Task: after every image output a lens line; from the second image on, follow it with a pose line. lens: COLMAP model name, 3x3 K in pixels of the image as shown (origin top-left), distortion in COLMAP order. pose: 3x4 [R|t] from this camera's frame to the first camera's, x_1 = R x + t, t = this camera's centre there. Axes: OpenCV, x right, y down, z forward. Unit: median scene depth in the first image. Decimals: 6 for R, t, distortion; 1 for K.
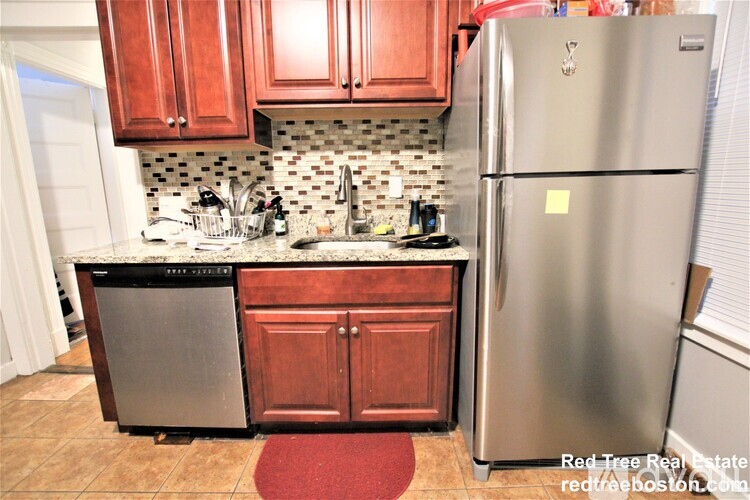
lens RADIAL K [[343.9, 0, 377.5], [0, 343.9, 252.5], [0, 0, 1]] dist [-0.025207, 0.000655]
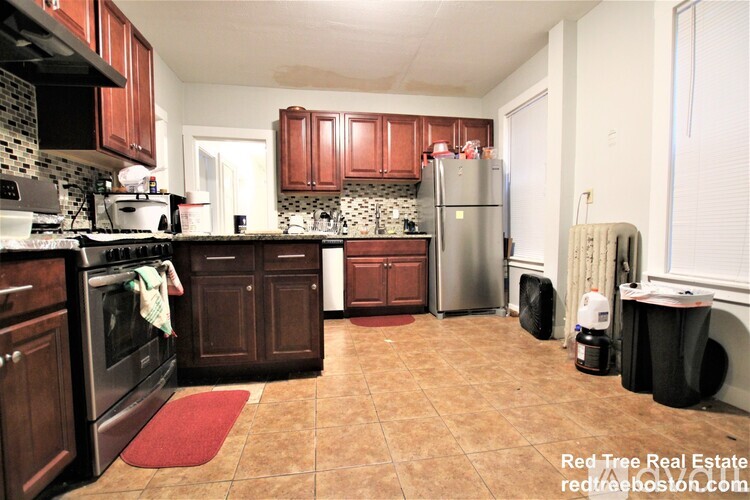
lens RADIAL K [[343.9, 0, 375.5], [0, 343.9, 250.6], [0, 0, 1]] dist [-0.025207, 0.000655]
pose [[0.988175, -0.001494, 0.153320, -0.425299], [0.022987, 0.990094, -0.138510, 0.355074], [-0.151594, 0.140396, 0.978421, -1.137719]]
